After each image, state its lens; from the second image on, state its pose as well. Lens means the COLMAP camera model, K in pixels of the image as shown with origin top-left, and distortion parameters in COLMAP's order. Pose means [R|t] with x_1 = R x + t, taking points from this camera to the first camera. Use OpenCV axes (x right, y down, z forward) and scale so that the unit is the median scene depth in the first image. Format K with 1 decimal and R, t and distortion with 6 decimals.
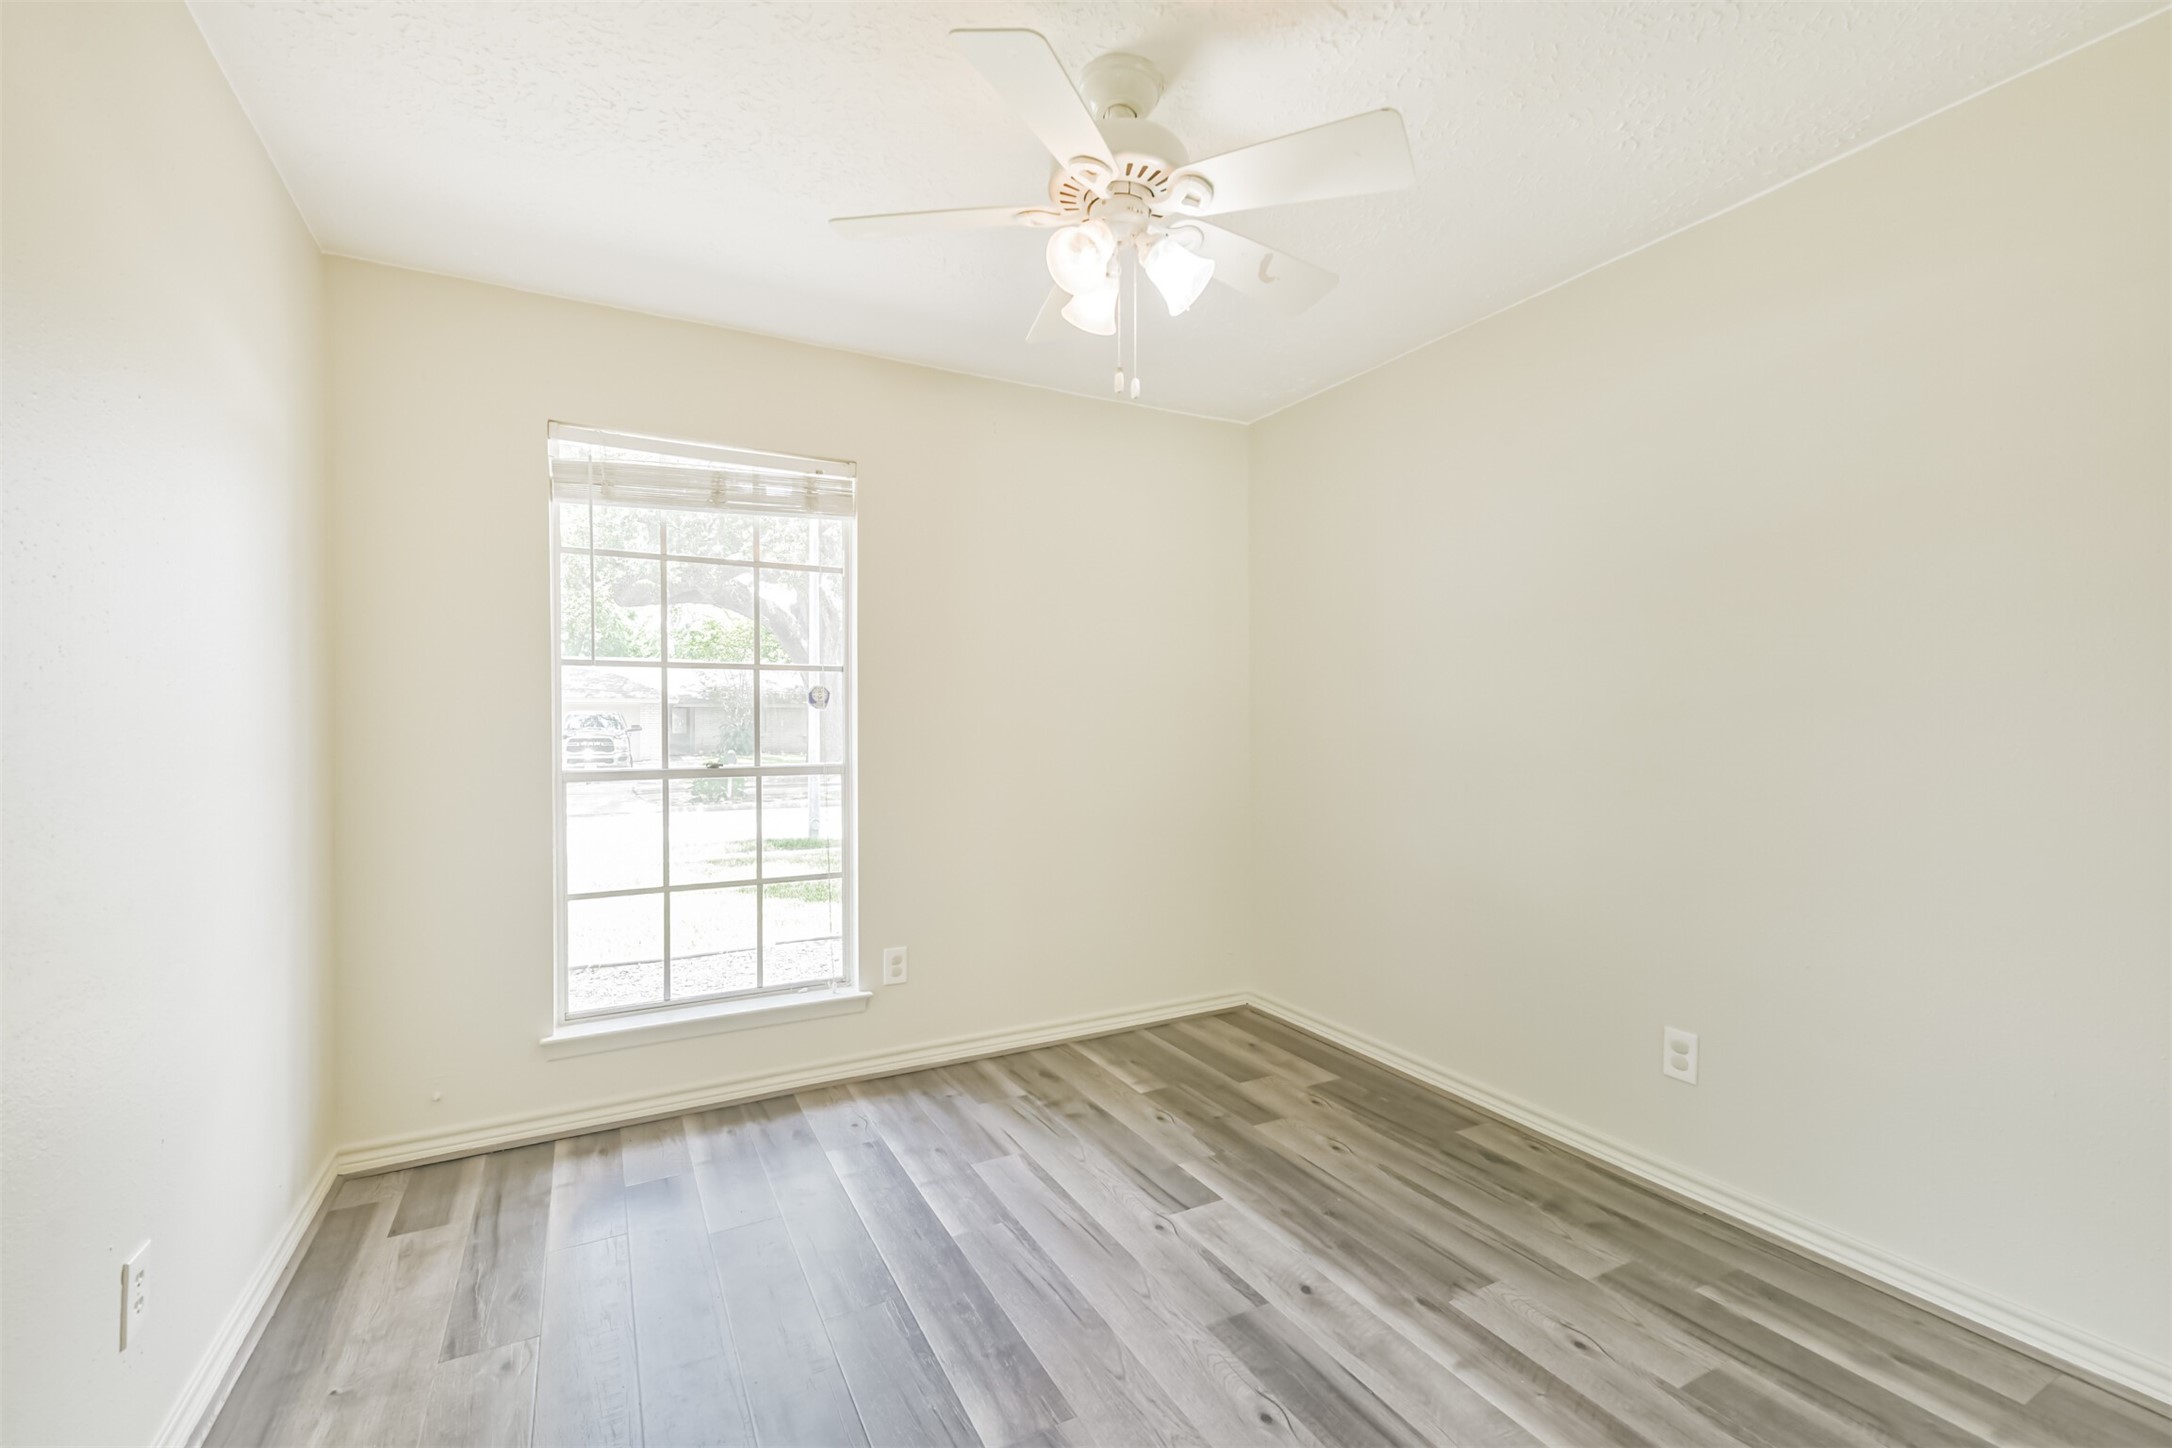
lens RADIAL K [[893.2, 0, 1067.1], [0, 893.2, 728.9], [0, 0, 1]] dist [-0.001995, -0.000169]
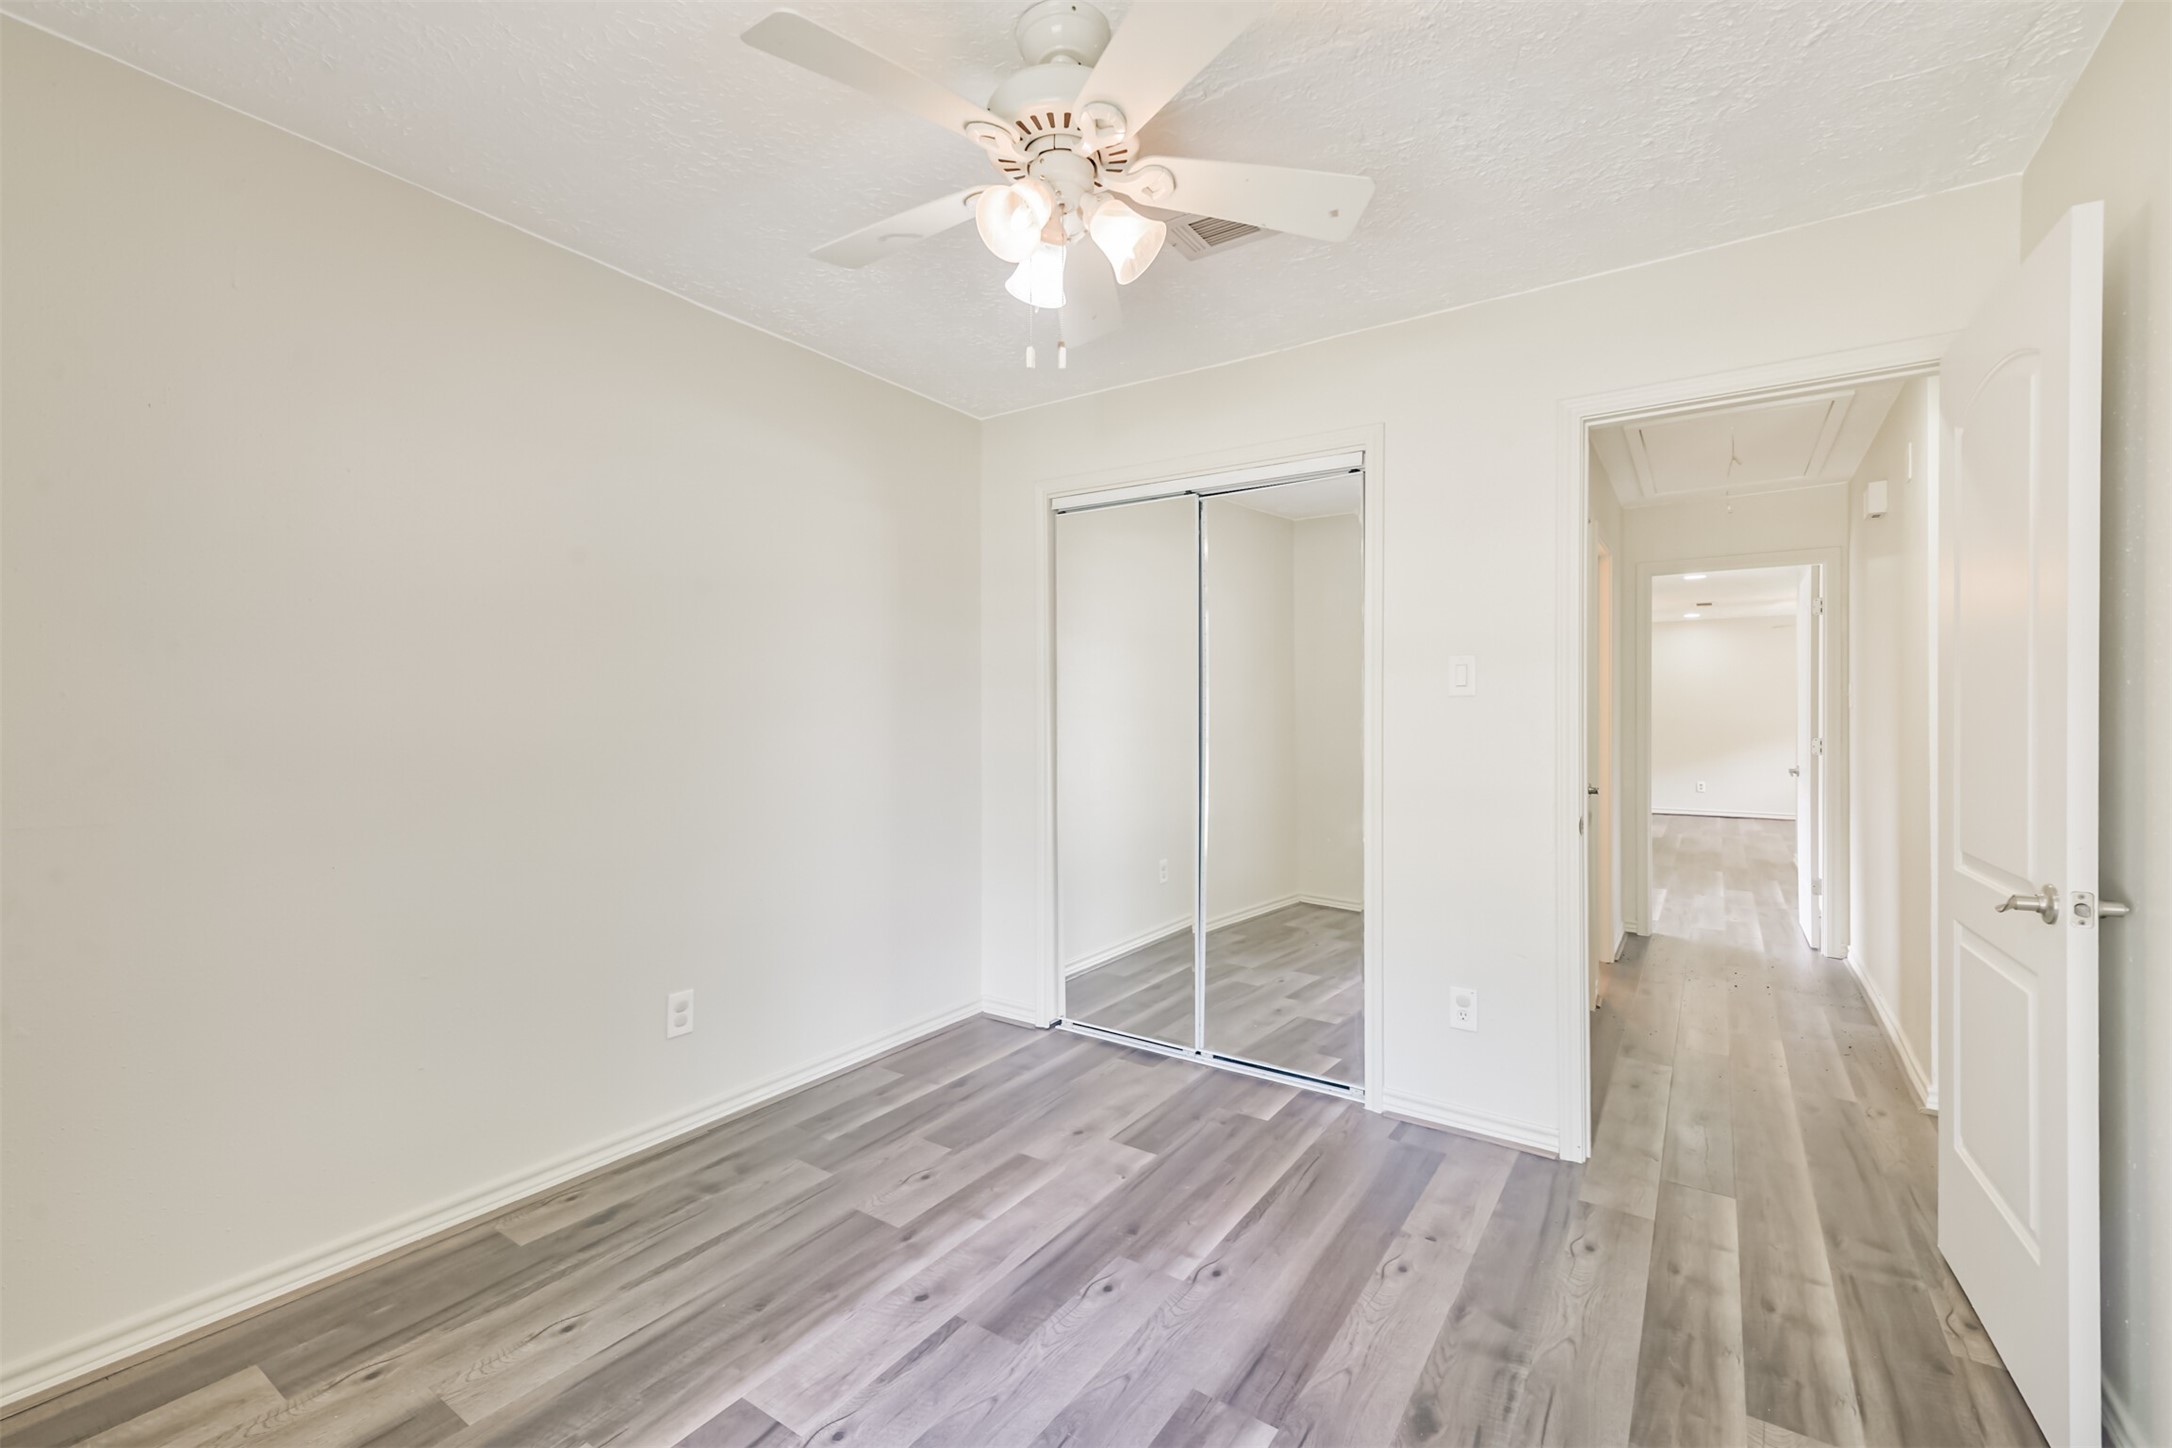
lens RADIAL K [[930.5, 0, 1073.3], [0, 930.5, 718.0], [0, 0, 1]] dist [0.019229, -0.006515]
pose [[-0.462886, -0.007617, 0.886385, -0.715608], [0.003755, 0.999937, 0.010554, -0.030058], [-0.886410, 0.008213, -0.462829, 1.294414]]
